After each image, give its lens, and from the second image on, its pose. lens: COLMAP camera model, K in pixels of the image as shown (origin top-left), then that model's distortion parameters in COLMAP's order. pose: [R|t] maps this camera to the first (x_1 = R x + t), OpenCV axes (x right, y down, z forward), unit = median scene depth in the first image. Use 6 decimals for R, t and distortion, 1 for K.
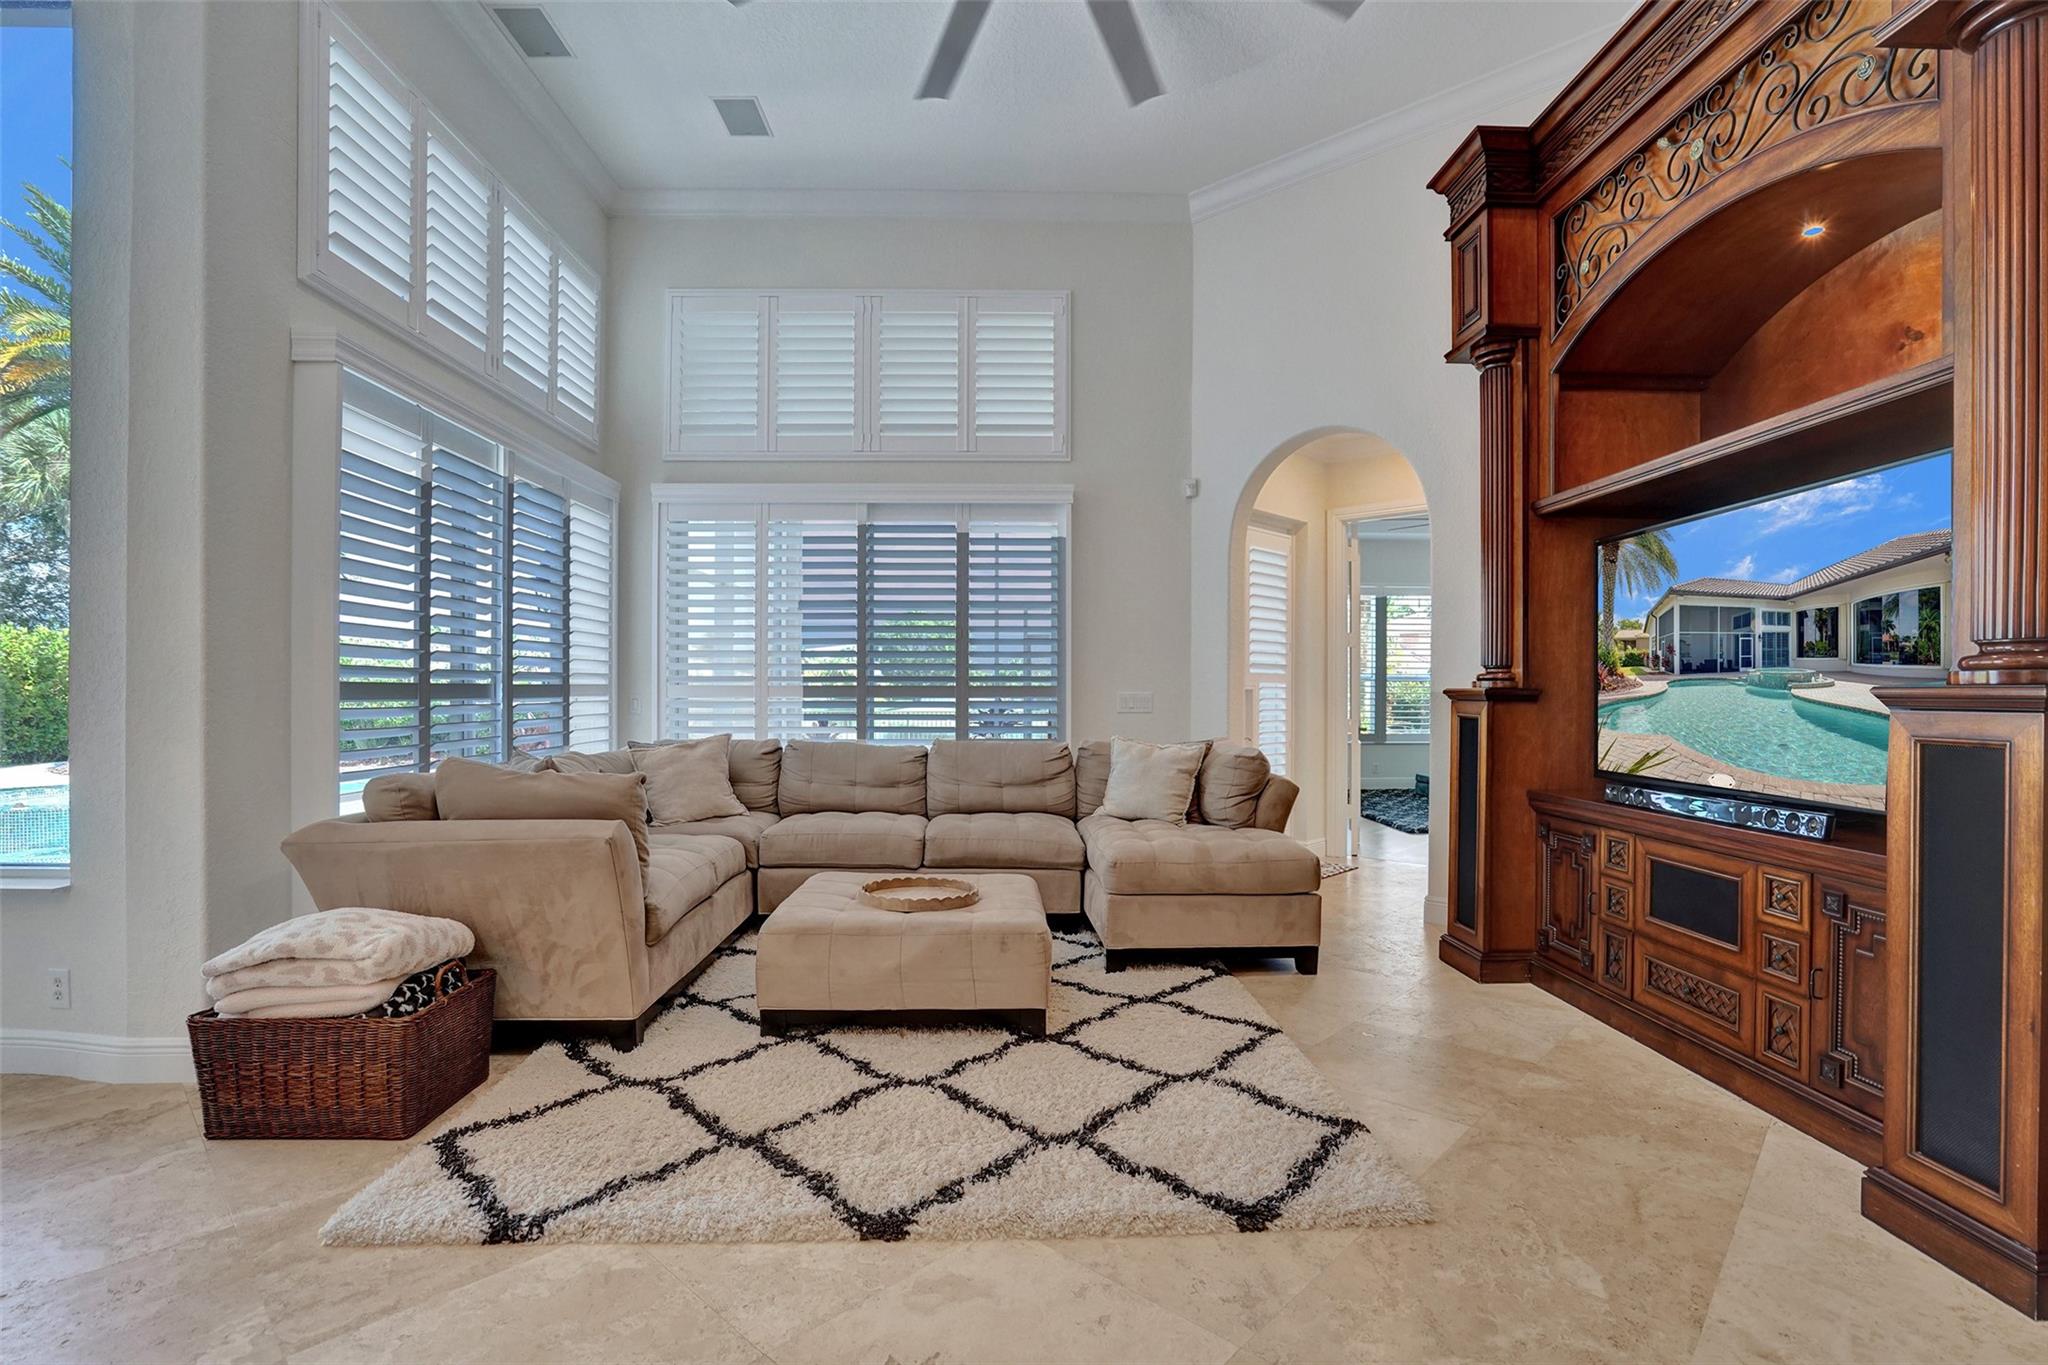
lens RADIAL K [[977.4, 0, 1029.1], [0, 977.4, 695.2], [0, 0, 1]] dist [-0.066309, 0.030167]
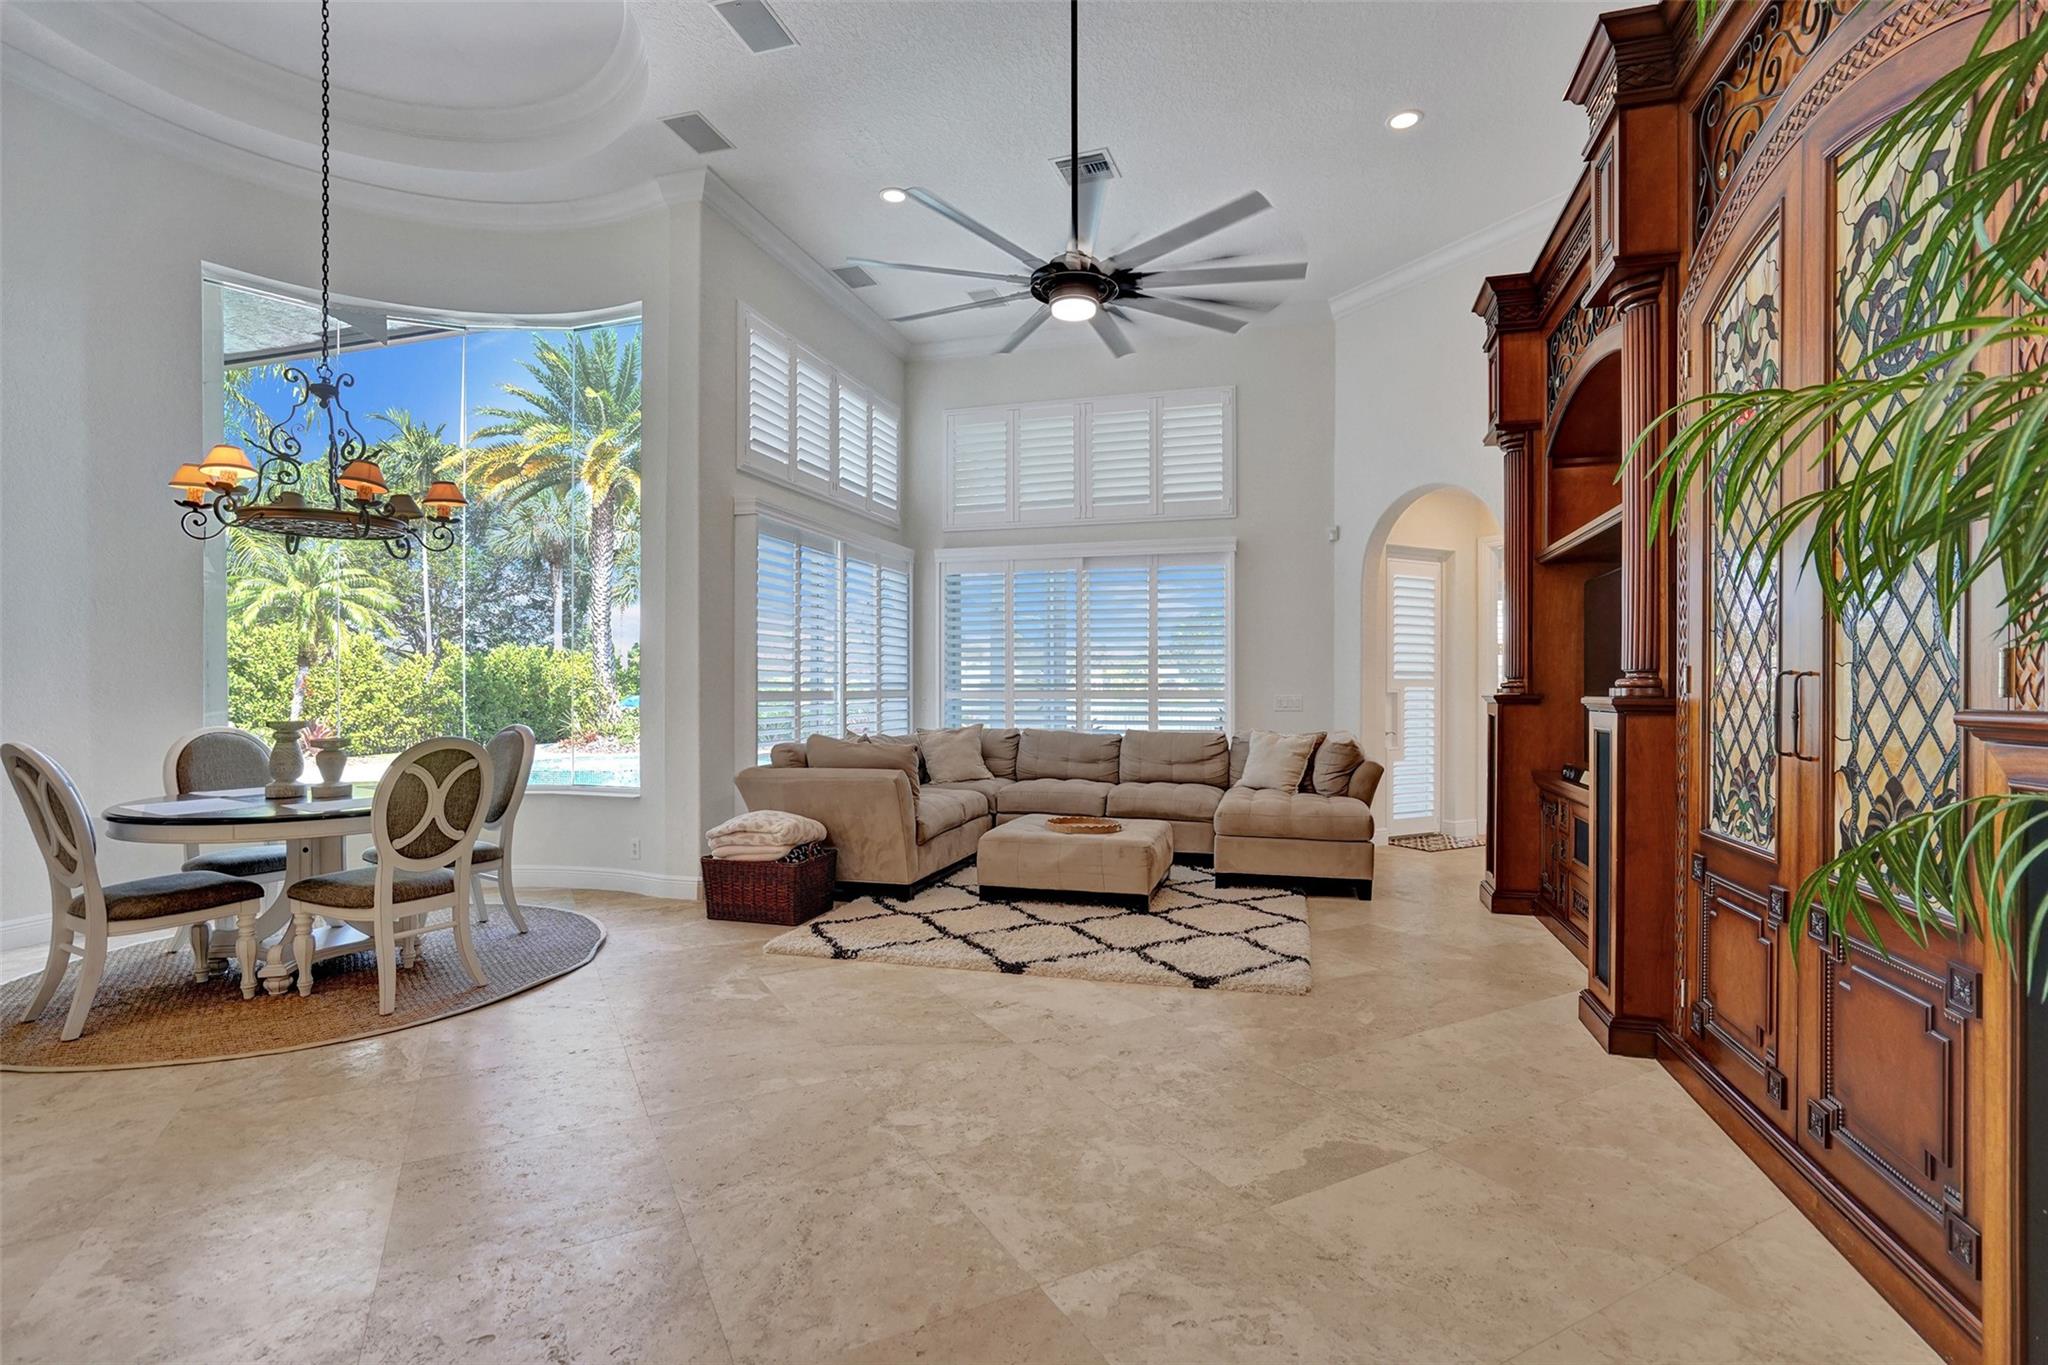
lens RADIAL K [[977.4, 0, 1029.1], [0, 977.4, 695.2], [0, 0, 1]] dist [-0.066309, 0.030167]
pose [[0.952571, -0.000080, -0.304315, 0.292464], [0.000684, 0.999998, 0.001881, -0.008960], [0.304314, -0.002000, 0.952570, -0.539056]]
